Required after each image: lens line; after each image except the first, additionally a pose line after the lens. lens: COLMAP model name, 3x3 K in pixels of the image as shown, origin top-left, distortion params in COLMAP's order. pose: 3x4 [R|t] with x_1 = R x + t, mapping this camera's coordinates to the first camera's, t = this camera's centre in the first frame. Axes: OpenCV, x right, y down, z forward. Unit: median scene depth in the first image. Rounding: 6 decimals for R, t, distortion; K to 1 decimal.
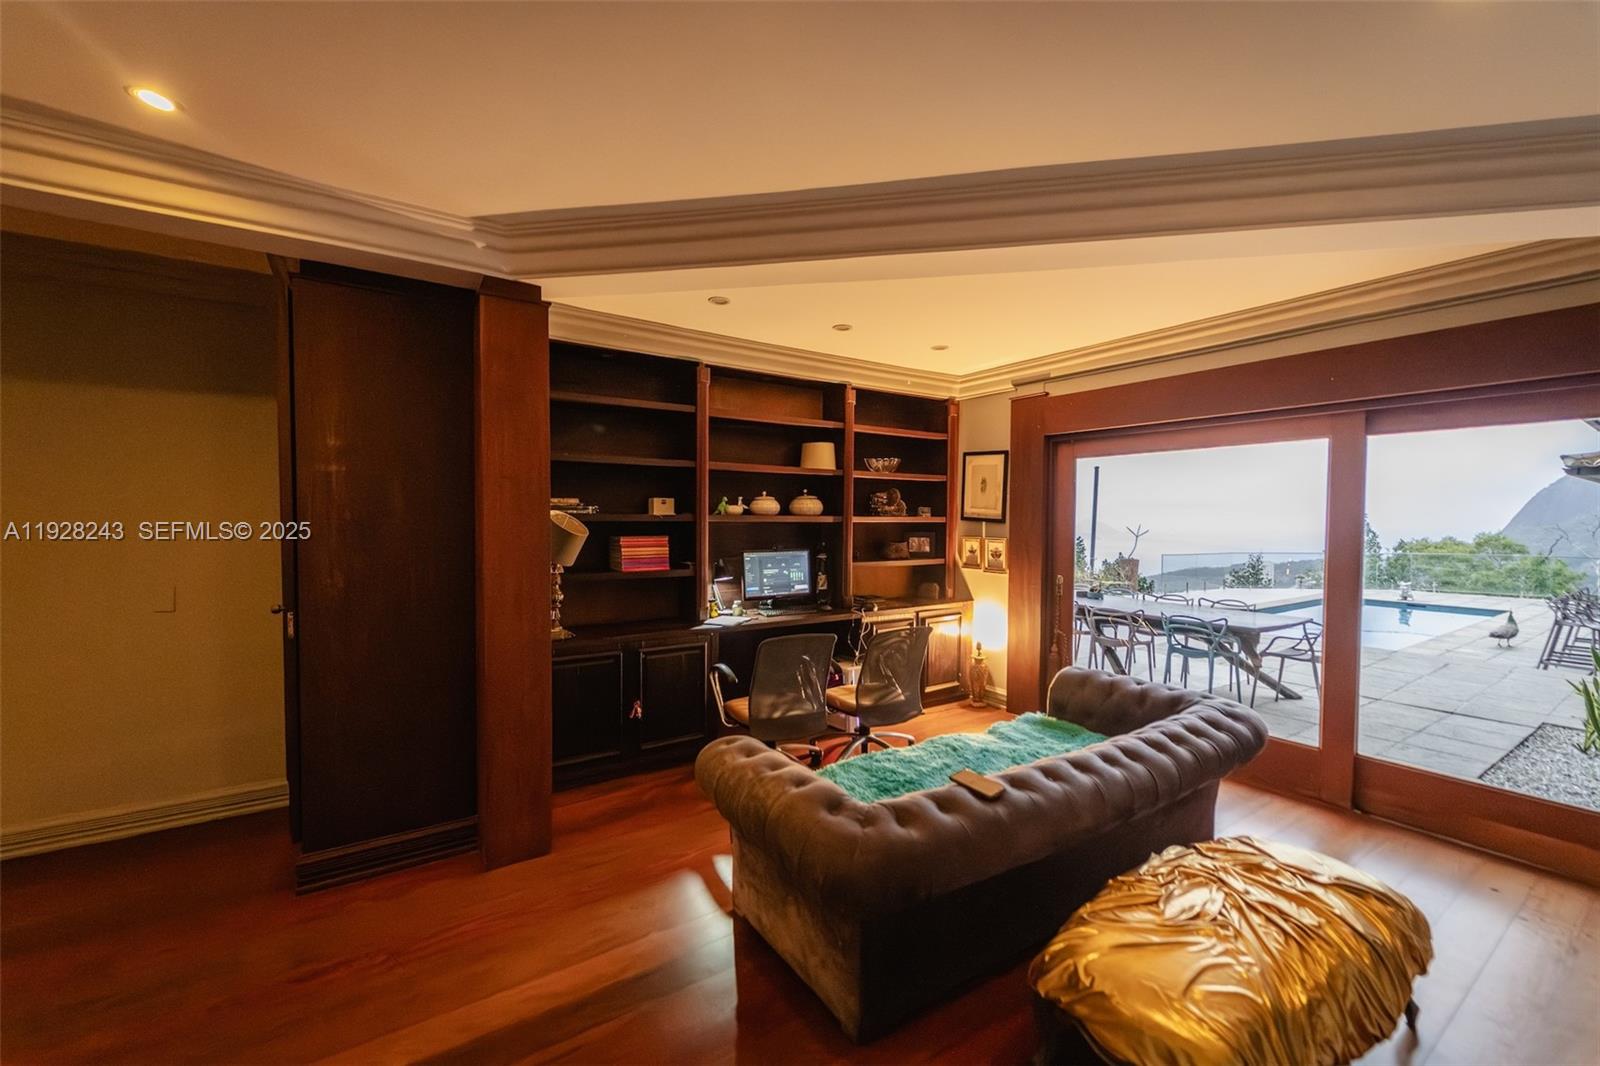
lens RADIAL K [[635.7, 0, 793.2], [0, 635.7, 540.0], [0, 0, 1]] dist [0.001569, 0.000008]
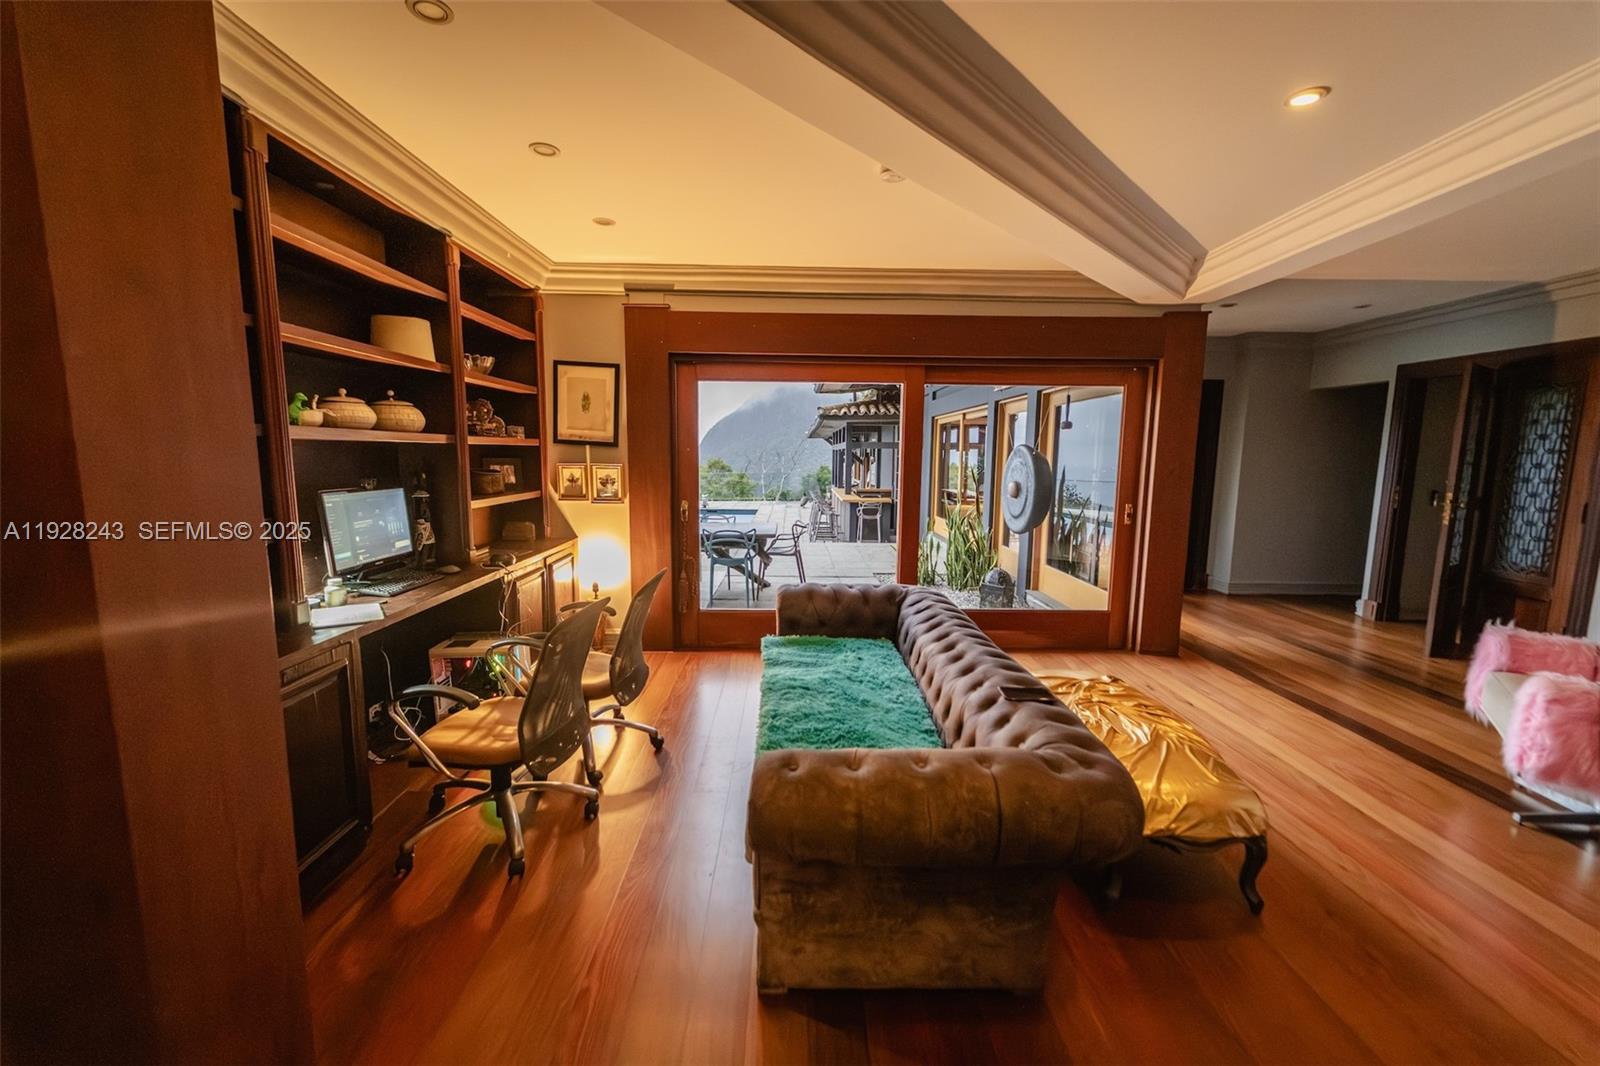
lens RADIAL K [[643.2, 0, 792.3], [0, 643.2, 533.8], [0, 0, 1]] dist [0.000512, 0.000012]
pose [[0.546195, -0.104888, 0.831065, -0.311805], [0.021256, 0.993546, 0.111425, -0.000513], [-0.837388, -0.043195, 0.544899, 0.310947]]
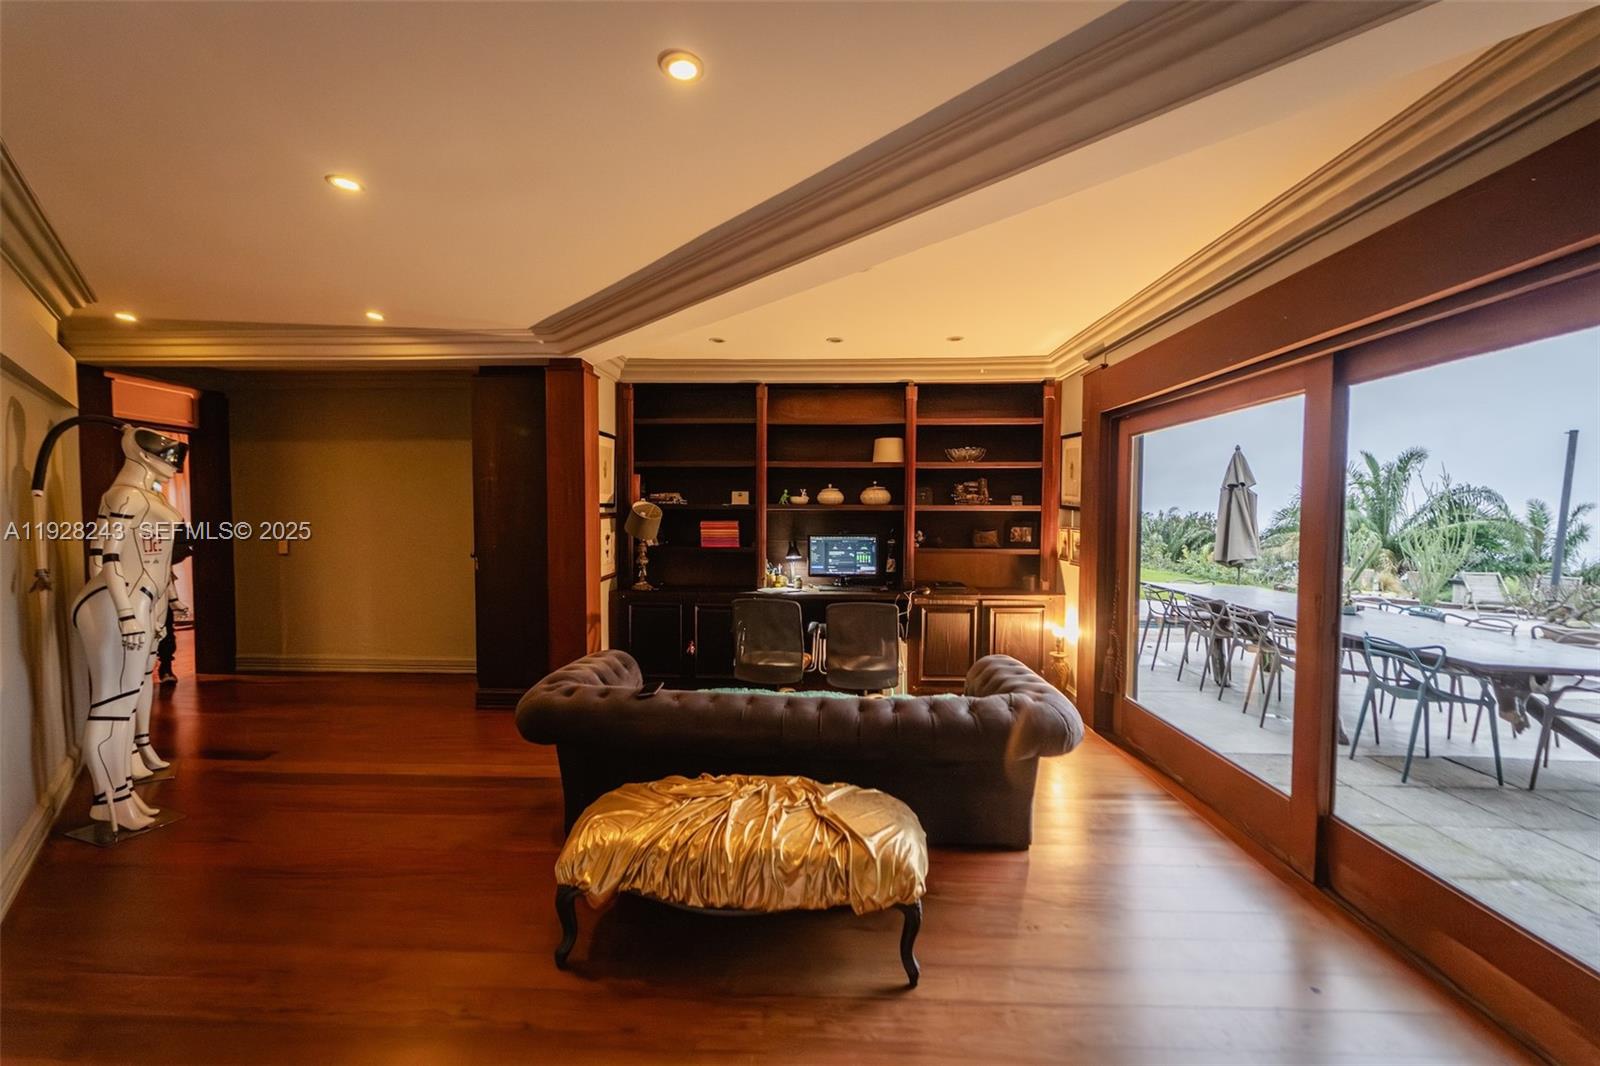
lens RADIAL K [[635.7, 0, 793.2], [0, 635.7, 540.0], [0, 0, 1]] dist [0.001569, 0.000008]
pose [[0.816011, 0.023316, -0.577566, 0.547238], [-0.019441, 0.999728, 0.012891, 0.011751], [0.577710, 0.000709, 0.816242, 0.012311]]
